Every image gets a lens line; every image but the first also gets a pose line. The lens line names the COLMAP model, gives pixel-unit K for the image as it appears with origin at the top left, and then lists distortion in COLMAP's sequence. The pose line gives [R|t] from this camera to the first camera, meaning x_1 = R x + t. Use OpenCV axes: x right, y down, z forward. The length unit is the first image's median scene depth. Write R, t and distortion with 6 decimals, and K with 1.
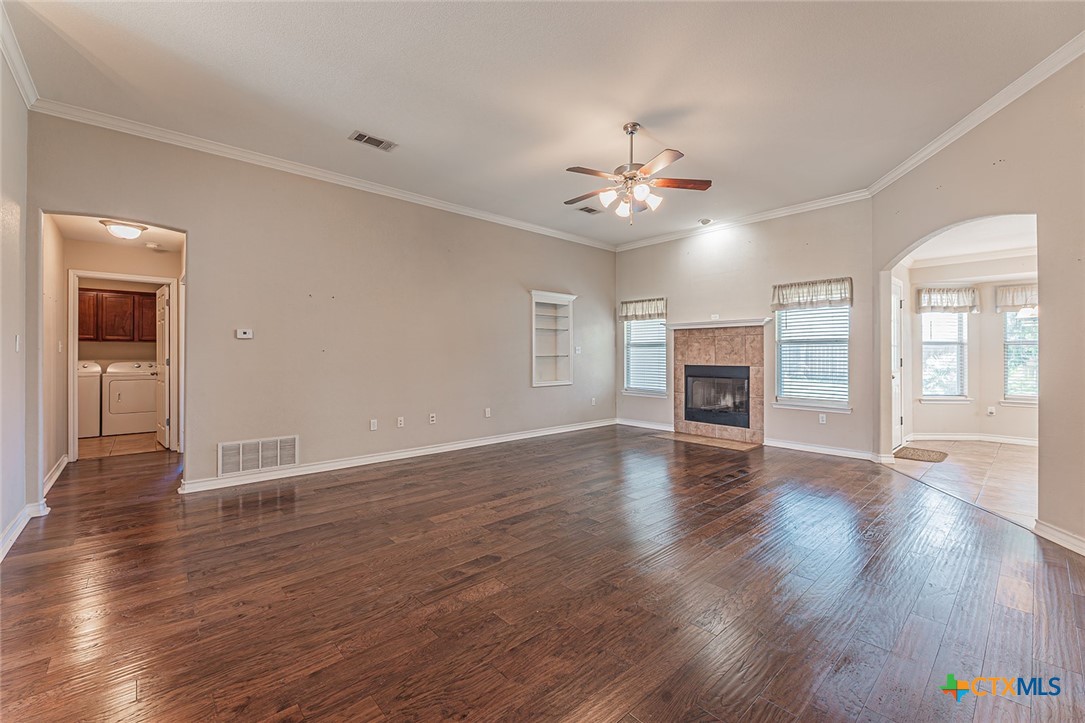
lens RADIAL K [[440.7, 0, 534.8], [0, 440.7, 353.0], [0, 0, 1]] dist [-0.005117, -0.002552]
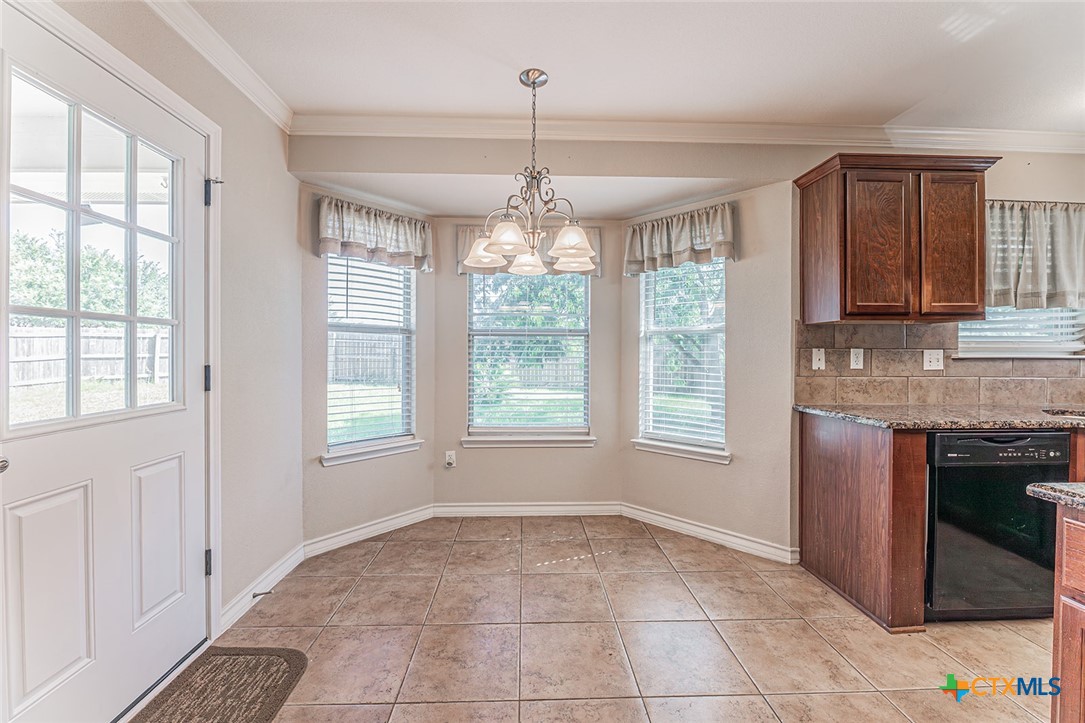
lens RADIAL K [[440.7, 0, 523.9], [0, 440.7, 353.3], [0, 0, 1]] dist [-0.005117, -0.002552]
pose [[0.642573, 0.001072, 0.766224, 0.706453], [-0.005043, 0.999983, 0.002830, 0.001749], [-0.766208, -0.005683, 0.642568, 0.599923]]
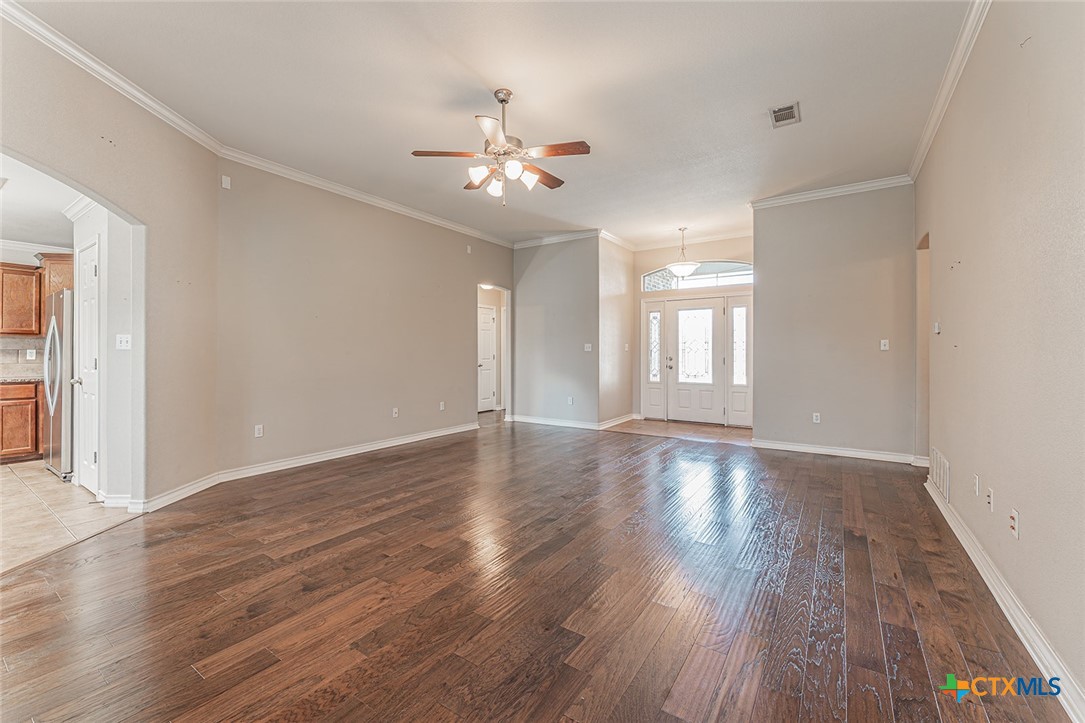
lens RADIAL K [[440.7, 0, 534.6], [0, 440.7, 354.5], [0, 0, 1]] dist [-0.005117, -0.002552]
pose [[-0.970203, 0.001088, -0.242293, 0.228123], [0.000734, 0.999999, 0.001548, 0.004972], [0.242294, 0.001324, -0.970202, 1.141125]]
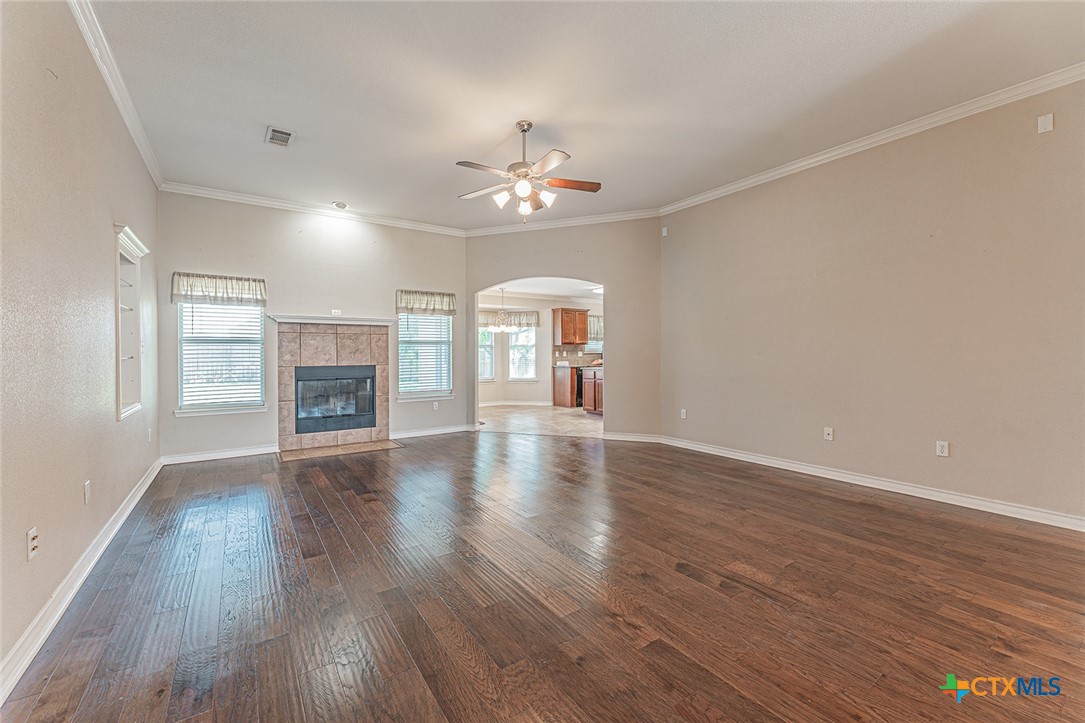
lens RADIAL K [[440.7, 0, 532.6], [0, 440.7, 350.0], [0, 0, 1]] dist [-0.005117, -0.002552]
pose [[0.137128, 0.005777, 0.990536, -0.468805], [0.001450, 0.999981, -0.006033, 0.002051], [-0.990552, 0.002264, 0.137117, 0.515702]]
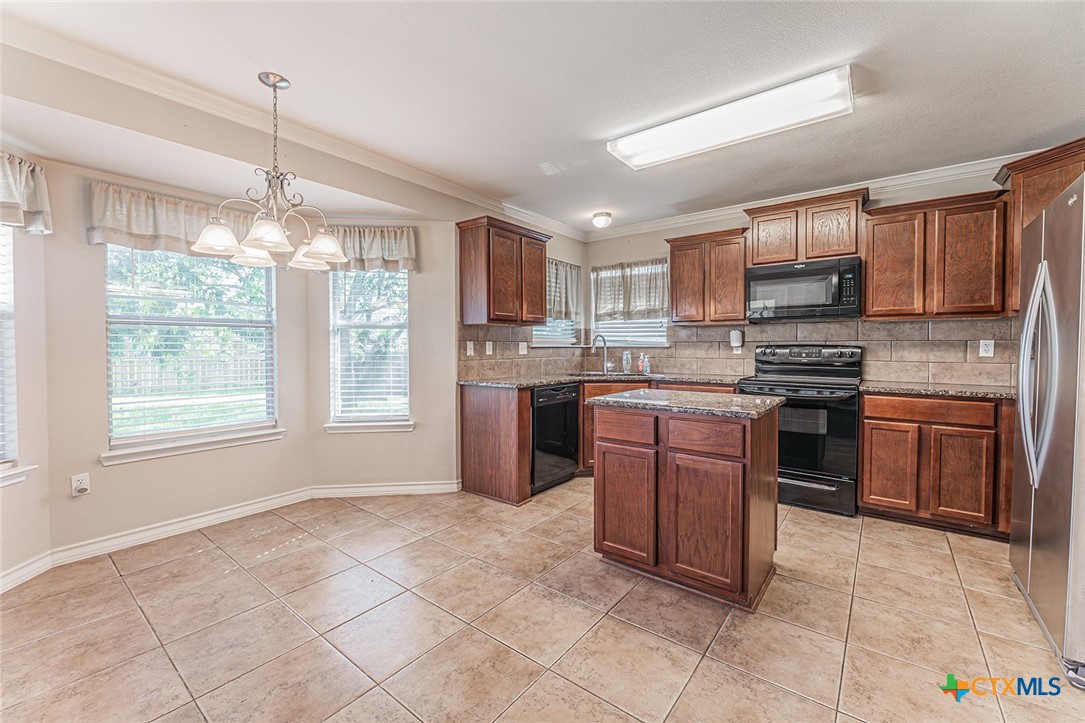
lens RADIAL K [[440.7, 0, 546.4], [0, 440.7, 352.2], [0, 0, 1]] dist [-0.005117, -0.002552]
pose [[-0.188304, -0.013955, 0.982012, 0.580296], [-0.001332, 0.999902, 0.013954, 0.003593], [-0.982110, 0.001319, -0.188305, 0.665426]]
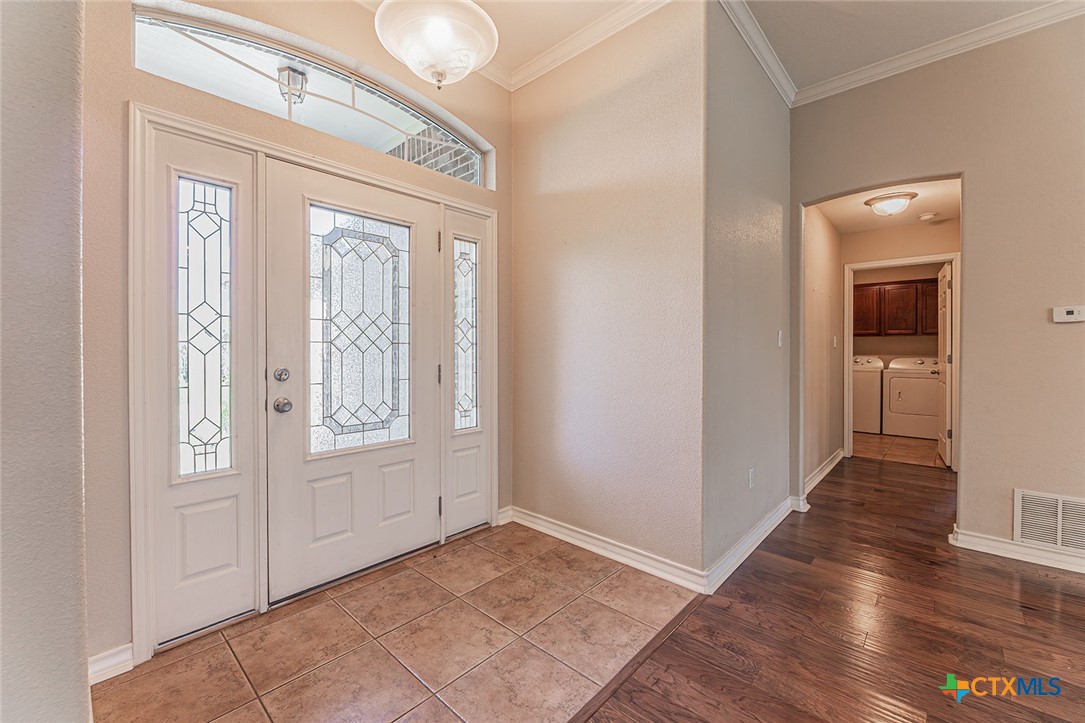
lens RADIAL K [[440.7, 0, 538.3], [0, 440.7, 353.7], [0, 0, 1]] dist [-0.005117, -0.002552]
pose [[0.090717, 0.009370, -0.995833, -0.102638], [0.003650, 0.999946, 0.009741, 0.000405], [0.995870, -0.004519, 0.090677, 0.168171]]
